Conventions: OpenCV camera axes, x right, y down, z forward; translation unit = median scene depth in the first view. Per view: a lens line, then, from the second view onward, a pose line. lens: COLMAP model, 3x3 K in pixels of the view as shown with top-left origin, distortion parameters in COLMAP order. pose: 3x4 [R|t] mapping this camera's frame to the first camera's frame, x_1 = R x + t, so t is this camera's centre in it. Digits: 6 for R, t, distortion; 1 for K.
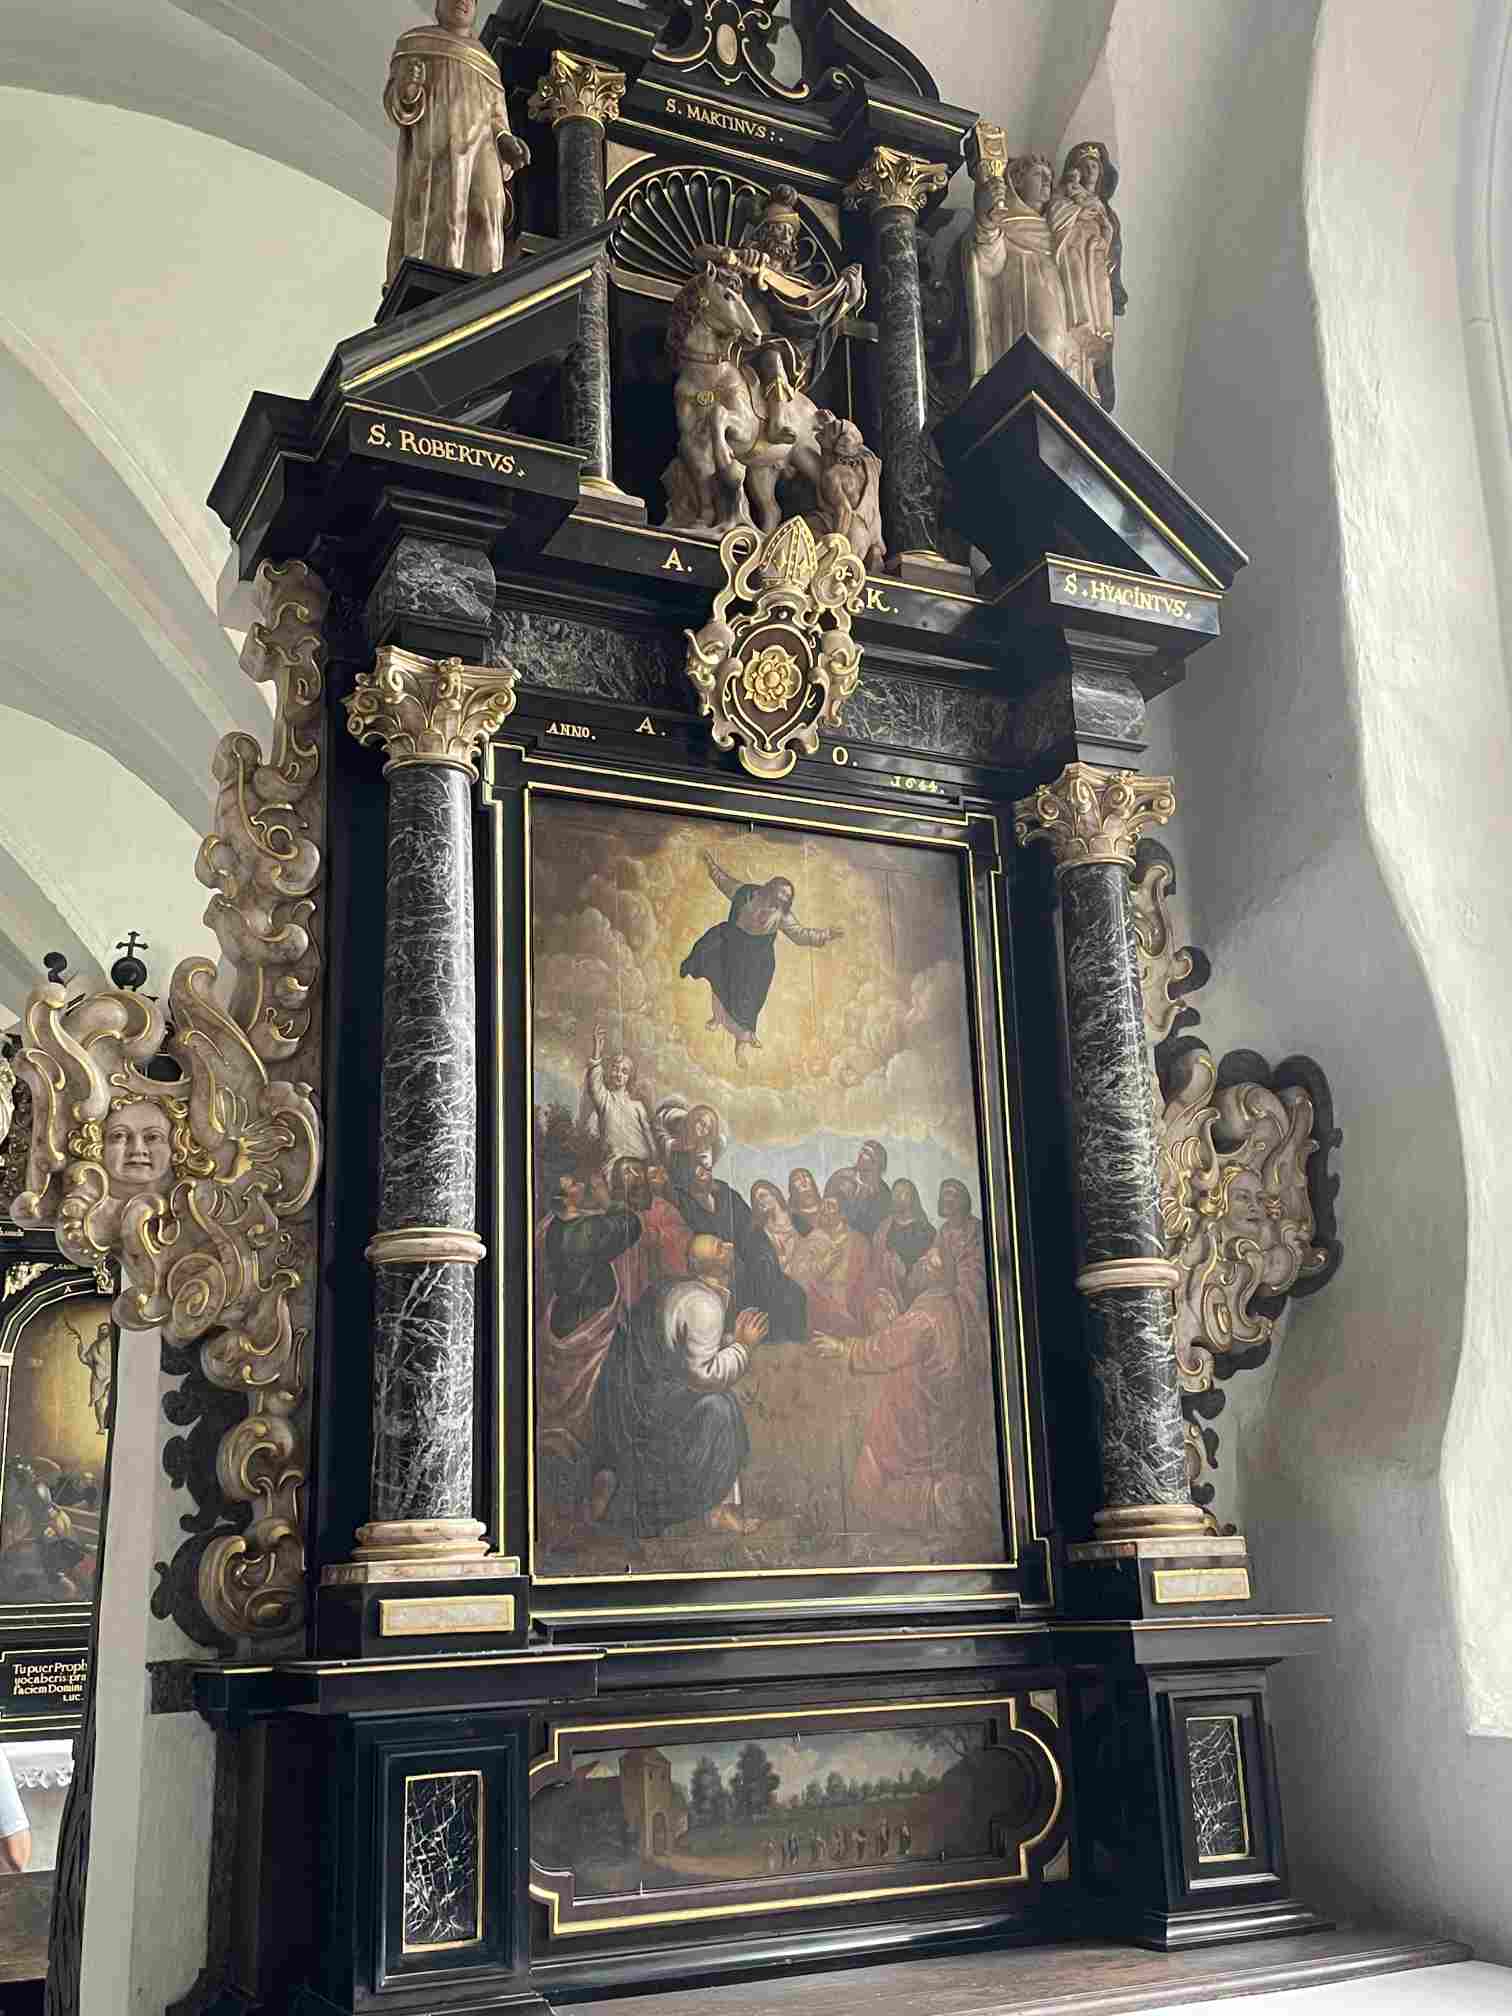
lens RADIAL K [[2041.7, 0, 756.0], [0, 2041.7, 1008.0], [0, 0, 1]] dist [0.086156, -0.154115]
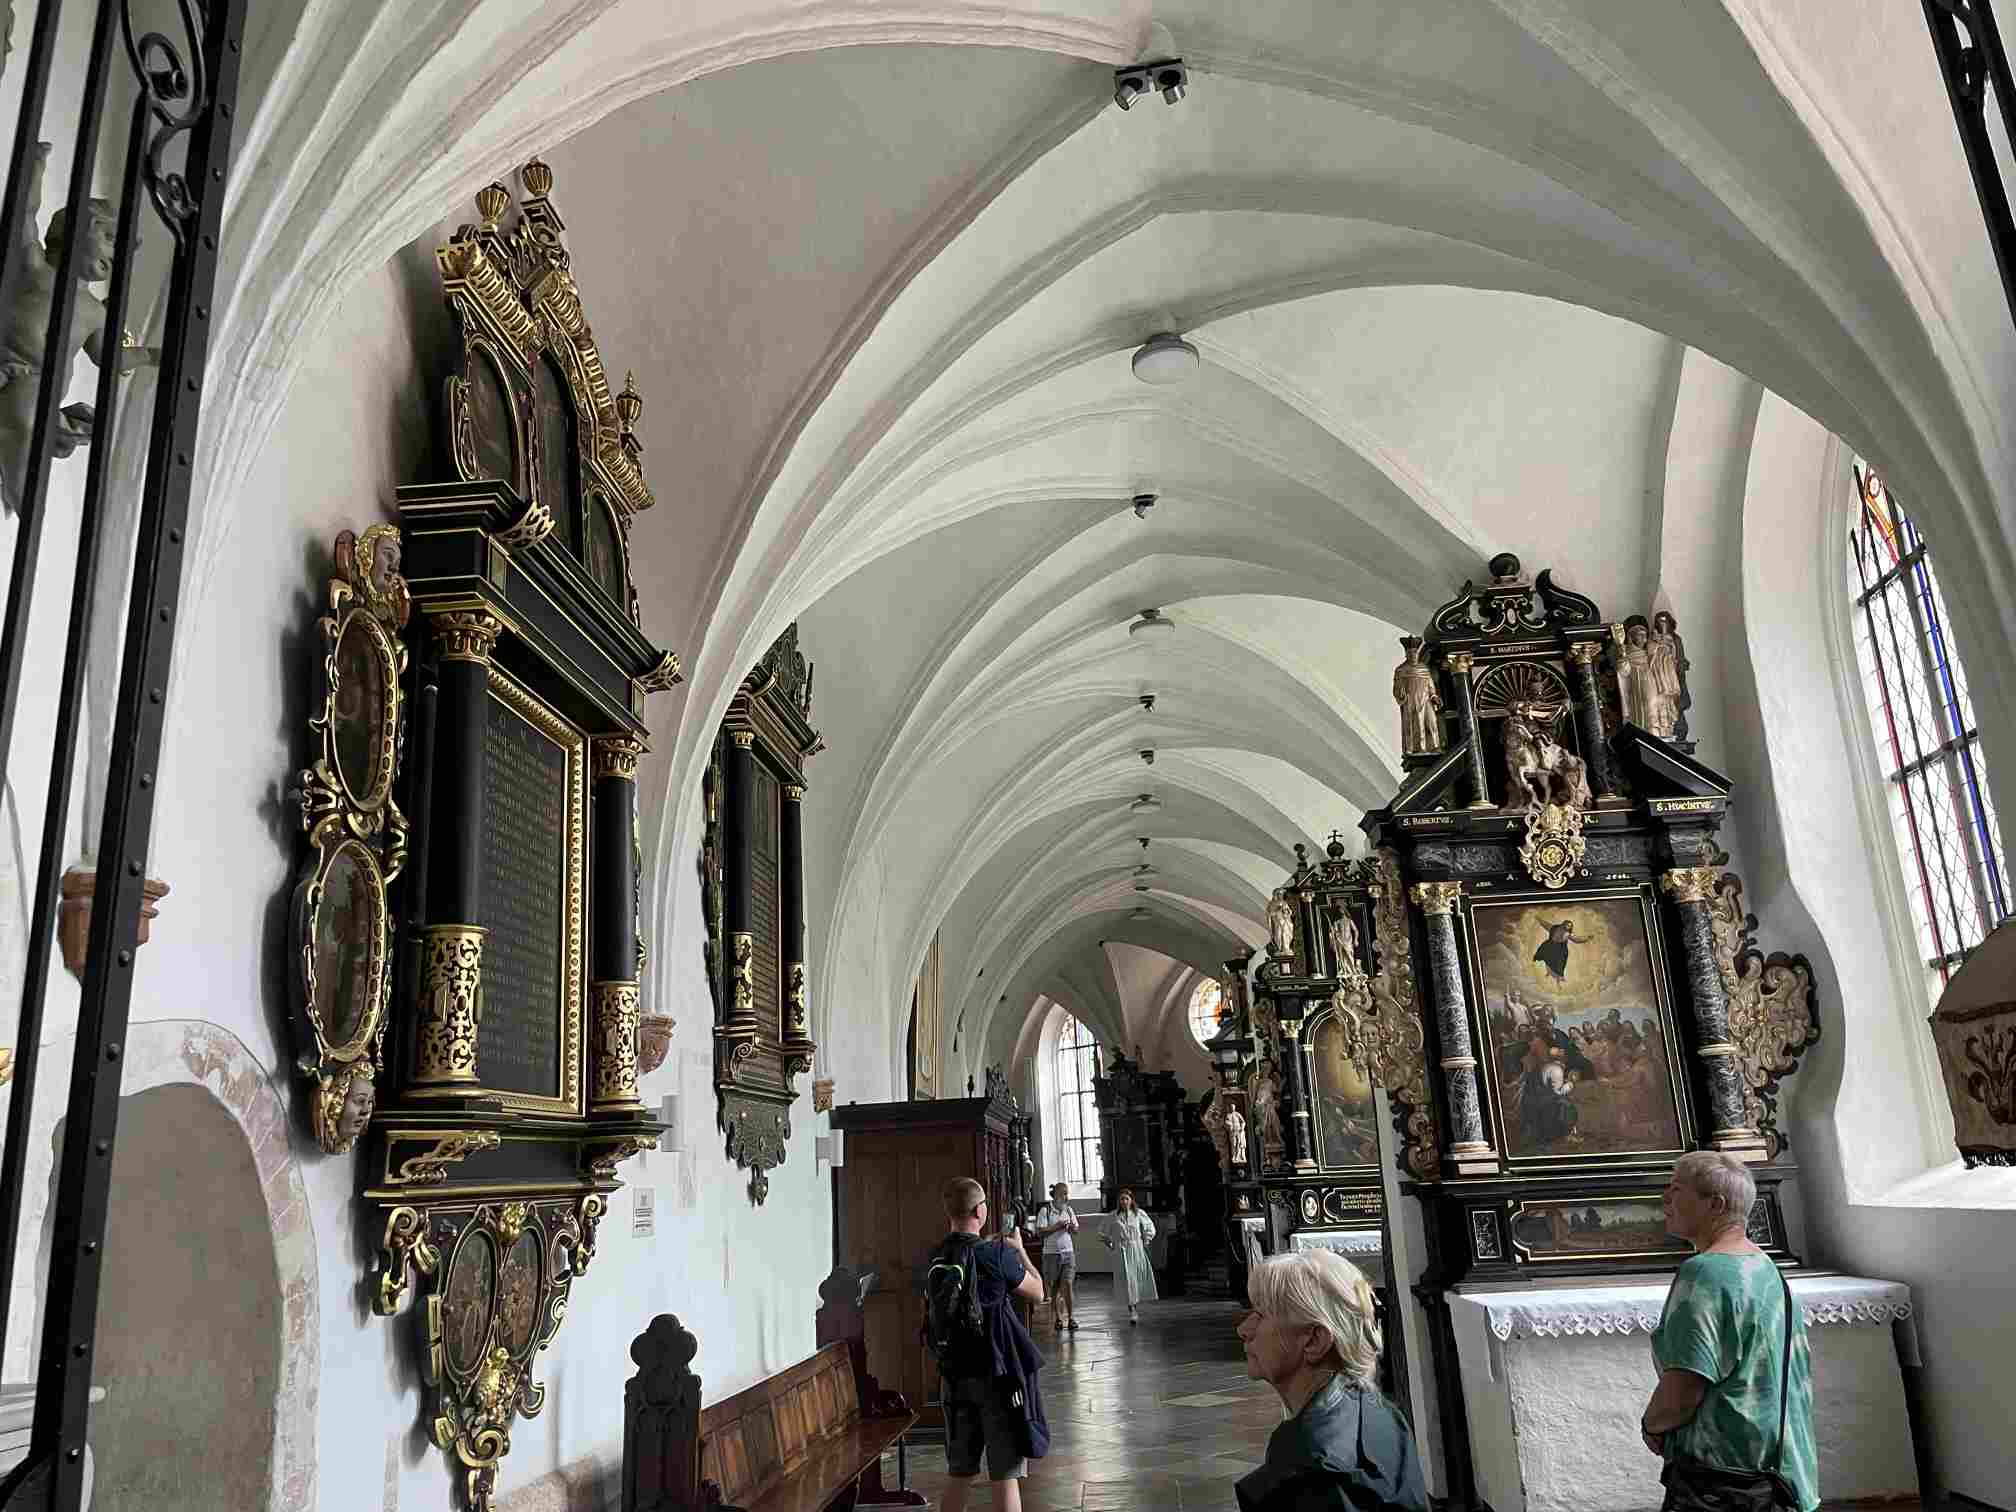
lens RADIAL K [[1544.6, 0, 1008.0], [0, 1544.6, 756.0], [0, 0, 1]] dist [0.107461, -0.157893]
pose [[0.870165, -0.141566, -0.471987, 0.421644], [0.153777, 0.988022, -0.012837, -0.406458], [0.468151, -0.061410, 0.881512, -1.399681]]
